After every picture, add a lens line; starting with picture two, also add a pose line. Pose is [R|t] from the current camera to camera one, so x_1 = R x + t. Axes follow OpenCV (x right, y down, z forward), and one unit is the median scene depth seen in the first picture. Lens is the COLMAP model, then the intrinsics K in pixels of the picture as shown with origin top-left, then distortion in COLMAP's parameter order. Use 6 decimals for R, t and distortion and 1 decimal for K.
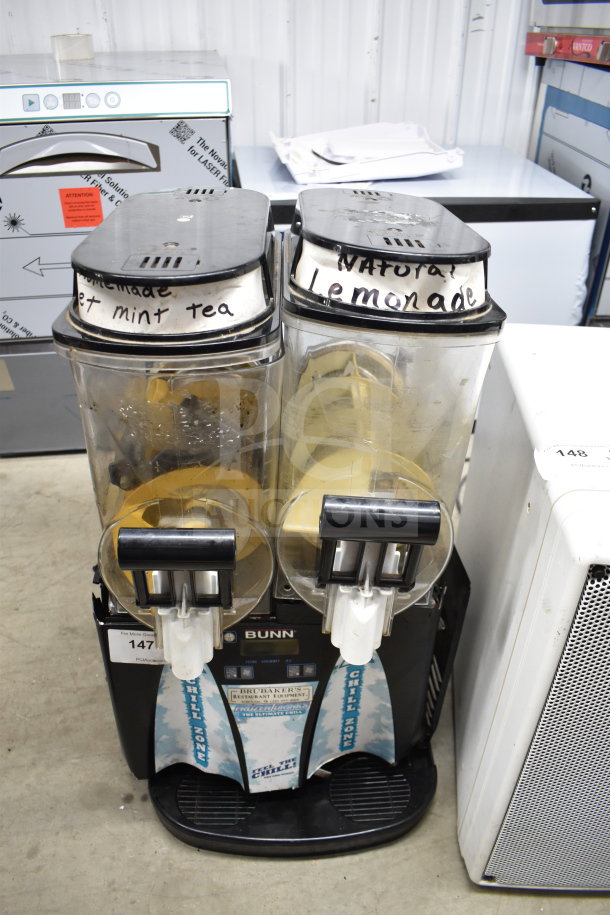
lens RADIAL K [[704.2, 0, 308.7], [0, 704.2, 463.0], [0, 0, 1]] dist [-0.106127, 0.021732]
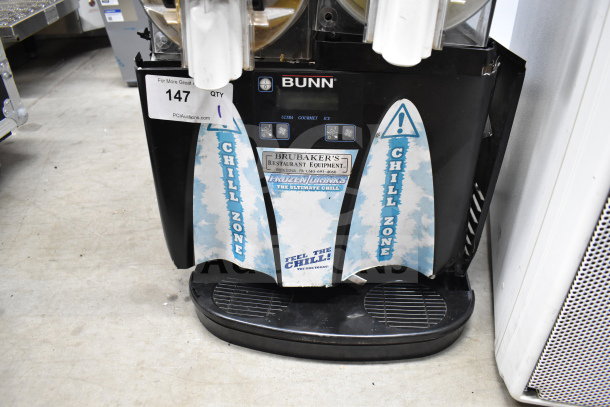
lens RADIAL K [[469.4, 0, 303.3], [0, 469.4, 205.0], [0, 0, 1]] dist [-0.106127, 0.021732]
pose [[0.988361, 0.060562, -0.139555, 0.032781], [-0.060626, 0.998153, 0.003799, 0.379054], [0.139527, 0.004706, 0.990207, 0.356006]]
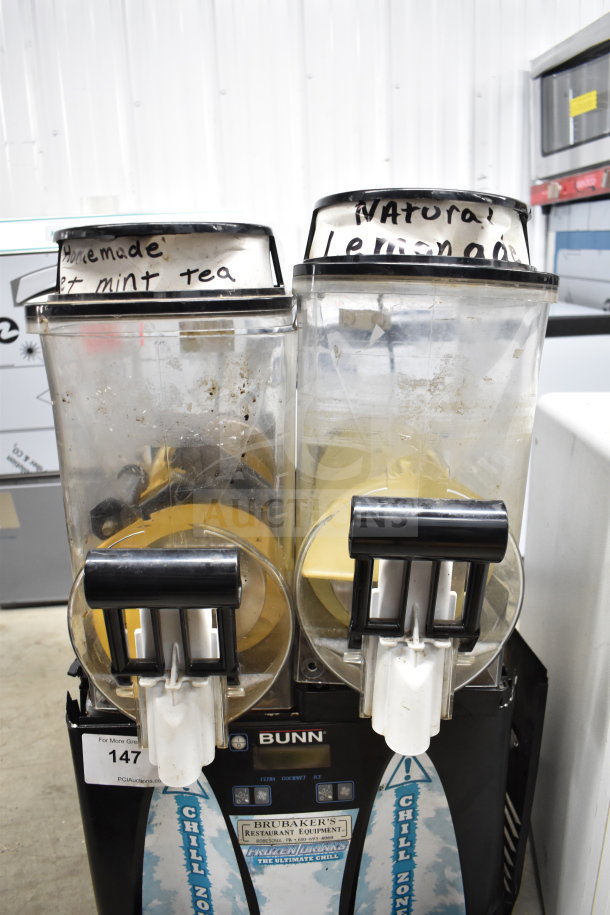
lens RADIAL K [[704.2, 0, 307.6], [0, 704.2, 459.3], [0, 0, 1]] dist [-0.106127, 0.021732]
pose [[0.998469, -0.039633, -0.038576, 0.002688], [0.026239, 0.953446, -0.300422, 0.170635], [0.048687, 0.298950, 0.953026, 0.179659]]
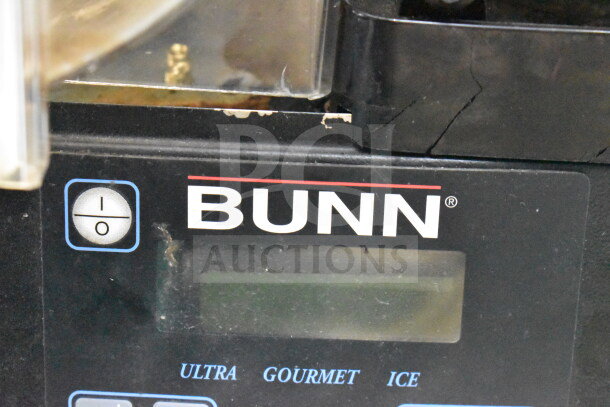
lens RADIAL K [[1385.9, 0, 306.2], [0, 1385.9, 206.3], [0, 0, 1]] dist [0.045472, 0.000000]
pose [[0.997153, 0.049412, -0.056959, -0.034393], [-0.054955, 0.993442, -0.100260, 0.262013], [0.051631, 0.103105, 0.993330, 0.585252]]
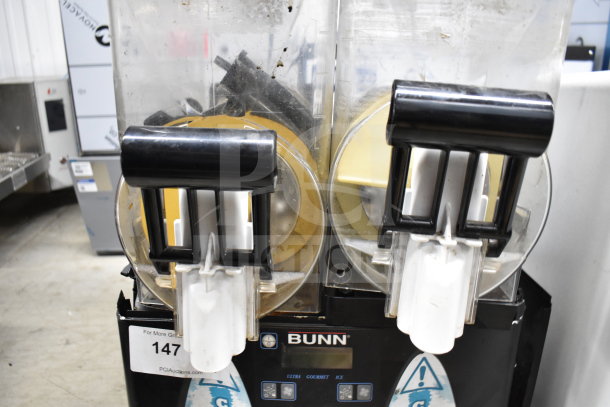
lens RADIAL K [[496.6, 0, 305.2], [0, 496.6, 203.0], [0, 0, 1]] dist [-0.104498, 0.025414]
pose [[0.995650, 0.010001, -0.092639, -0.016781], [-0.034232, 0.963955, -0.263854, 0.227228], [0.086661, 0.265877, 0.960104, 0.370898]]
